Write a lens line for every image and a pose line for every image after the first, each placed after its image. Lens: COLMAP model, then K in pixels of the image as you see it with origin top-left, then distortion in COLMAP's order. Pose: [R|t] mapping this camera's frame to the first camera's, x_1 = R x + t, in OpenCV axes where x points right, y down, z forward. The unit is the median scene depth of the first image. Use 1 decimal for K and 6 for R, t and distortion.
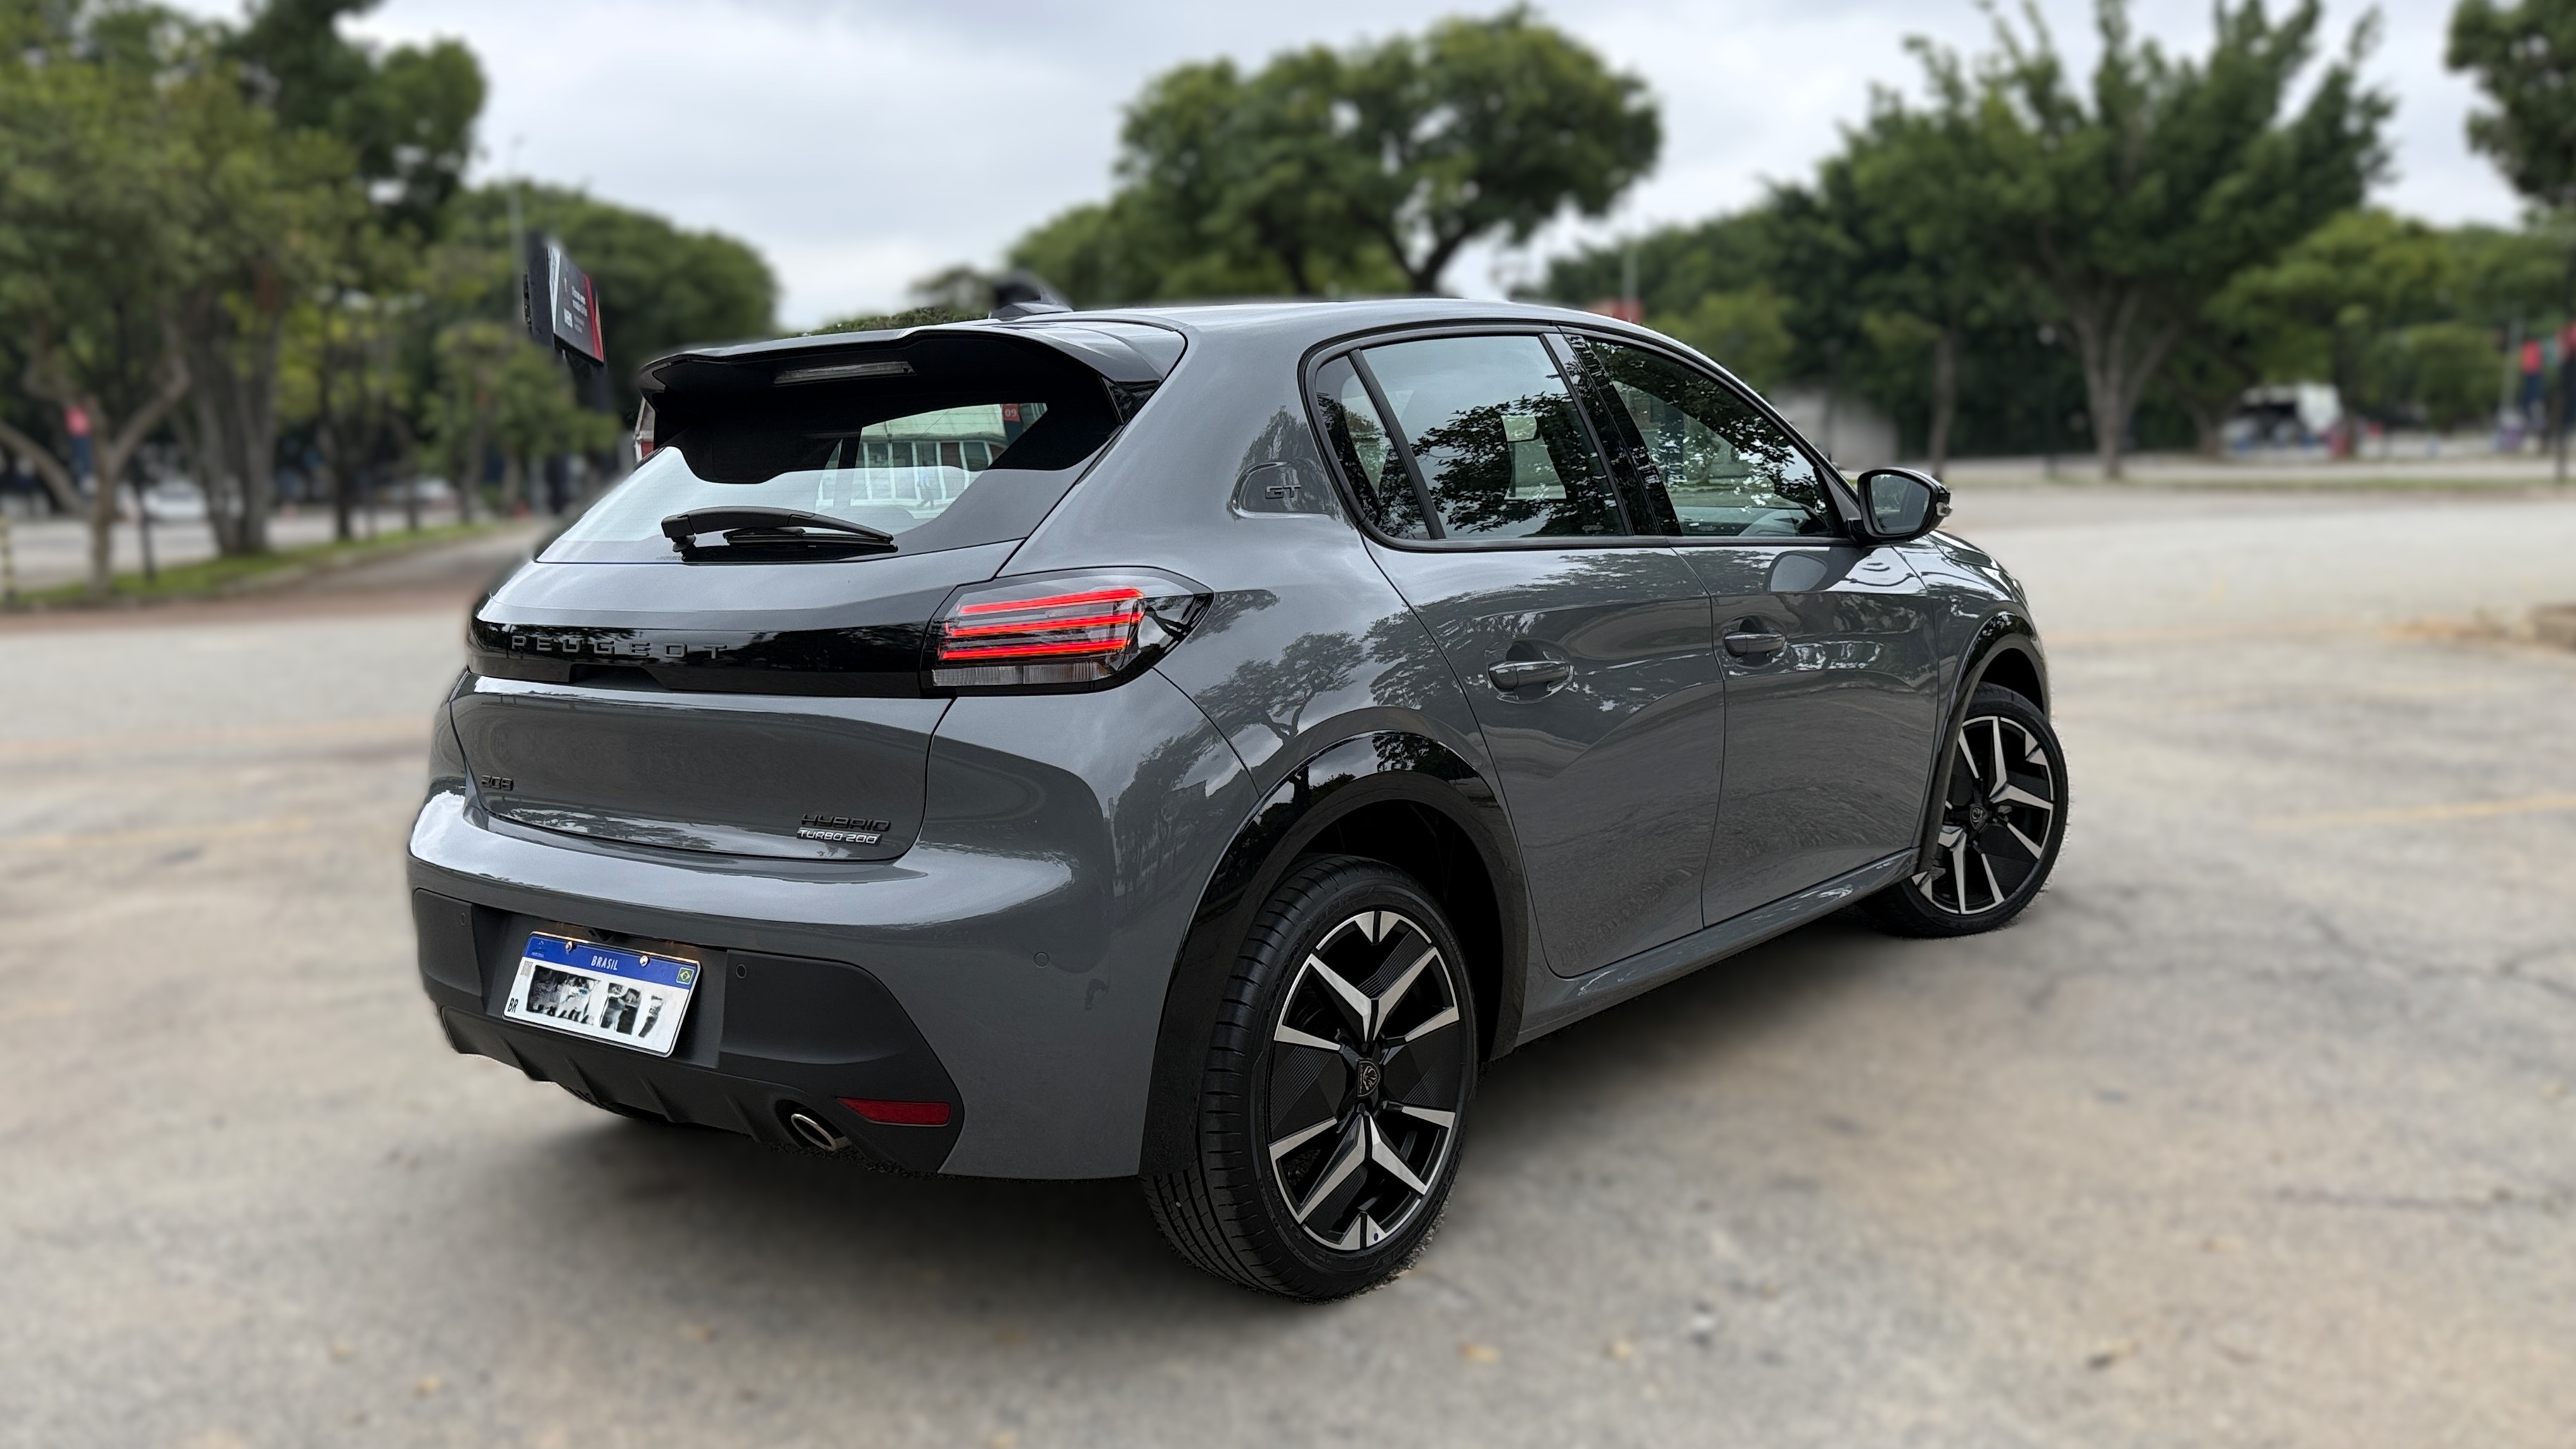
lens RADIAL K [[1949.6, 0, 1293.7], [0, 1949.6, 763.0], [0, 0, 1]] dist [0.113743, -0.155822]
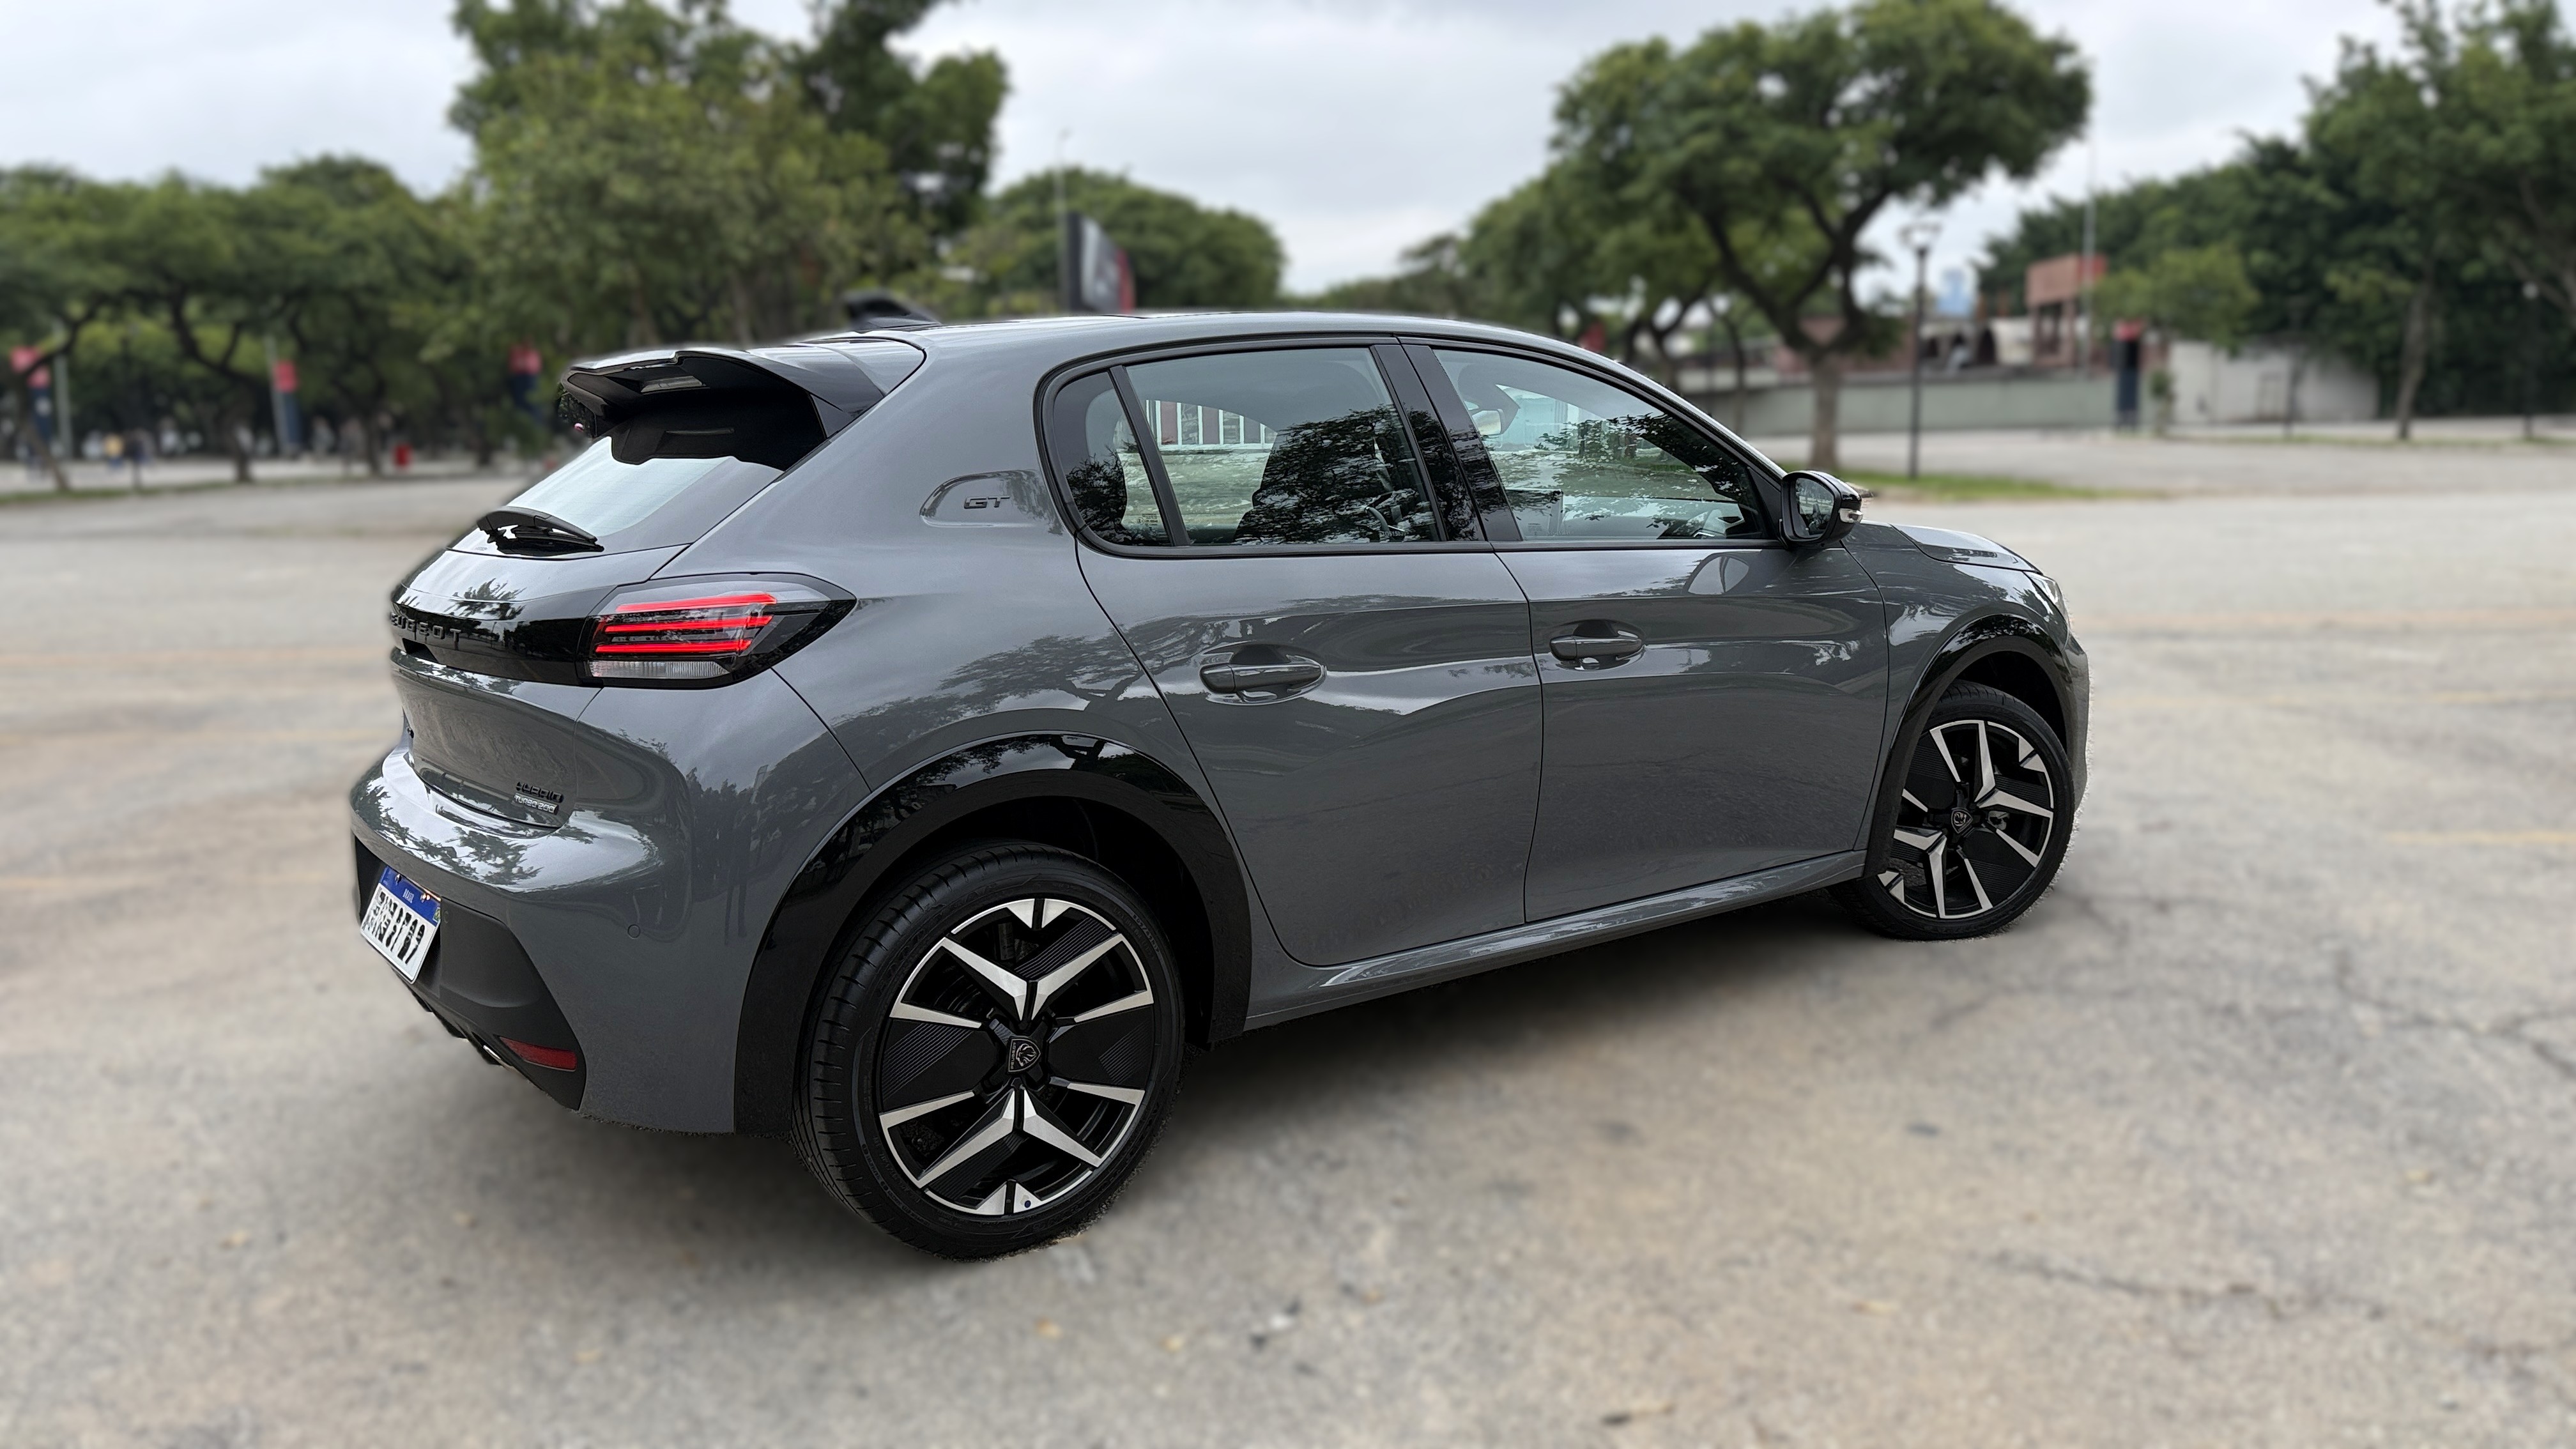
lens RADIAL K [[1803.8, 0, 1319.1], [0, 1803.8, 688.8], [0, 0, 1]] dist [0.024242, -0.001678]
pose [[0.971987, 0.046037, -0.230481, 0.033925], [-0.045623, 0.998933, 0.007125, -0.004271], [0.230563, 0.003589, 0.973051, 0.006823]]
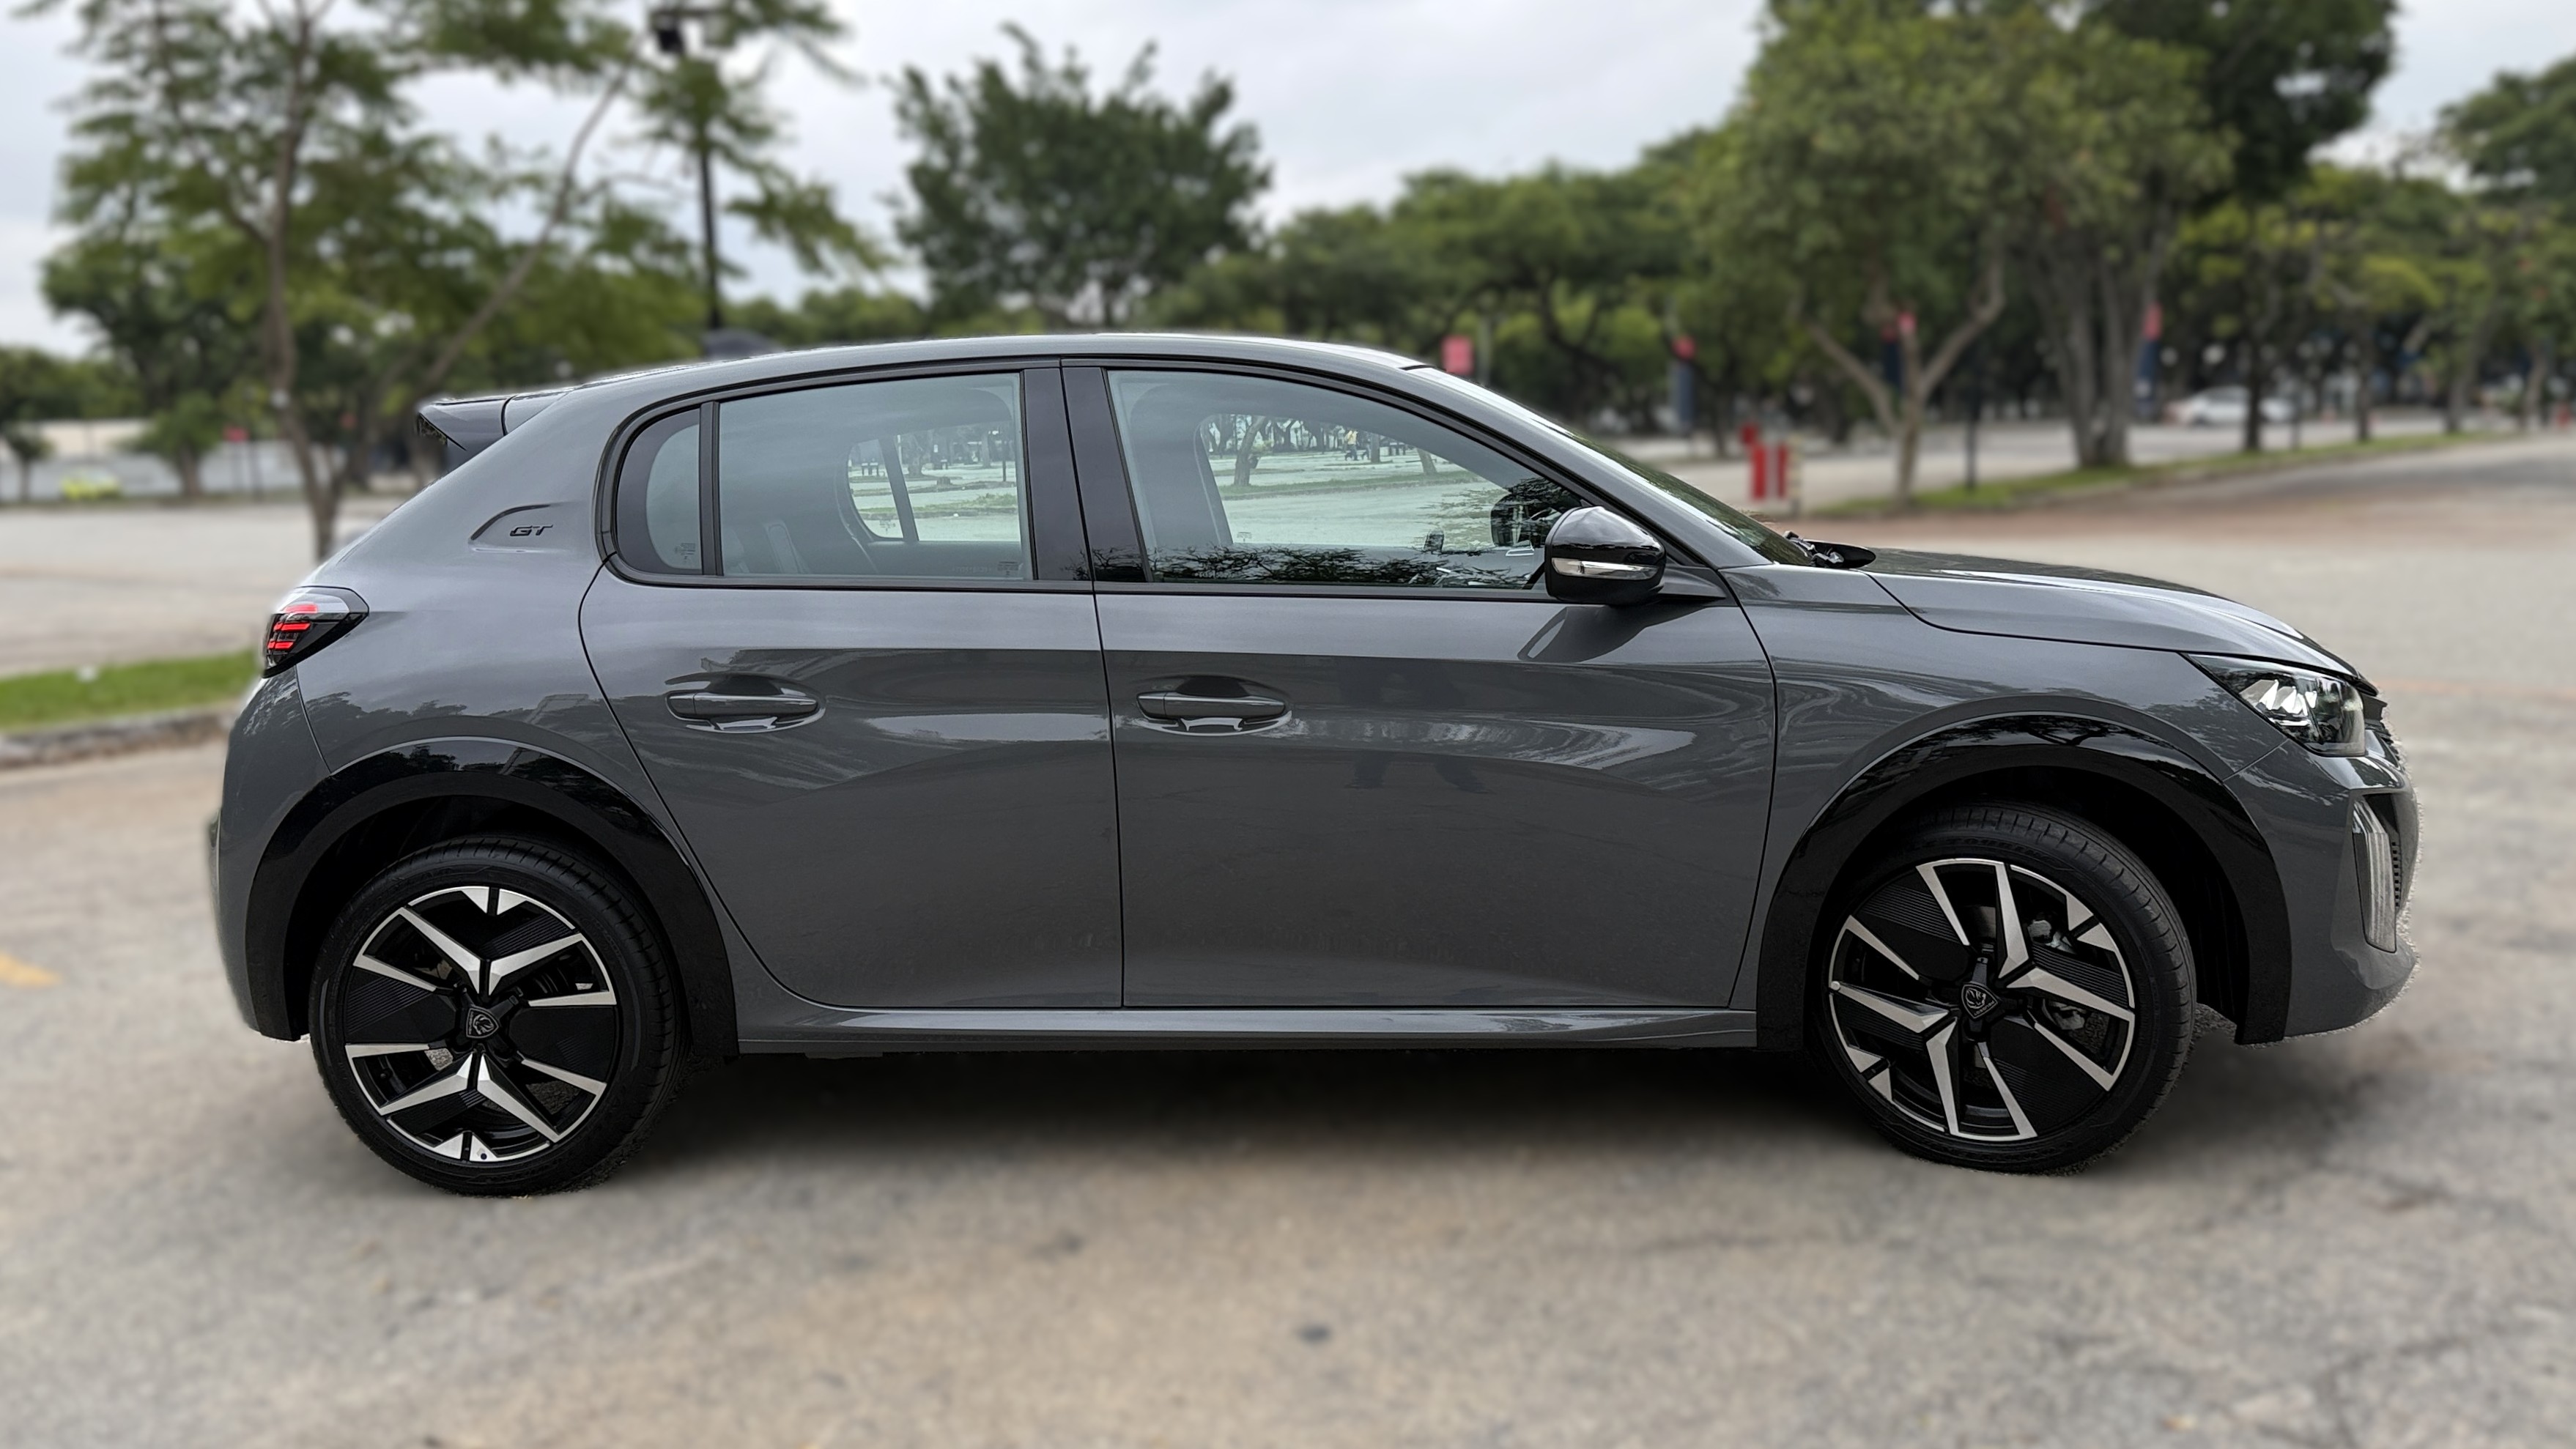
lens RADIAL K [[2070.6, 0, 1329.0], [0, 2070.6, 726.3], [0, 0, 1]] dist [0.104194, -0.230899]
pose [[0.585707, 0.123503, -0.801058, 0.110959], [-0.104102, 0.991600, 0.076764, -0.014187], [0.803810, 0.038430, 0.593644, 0.053626]]
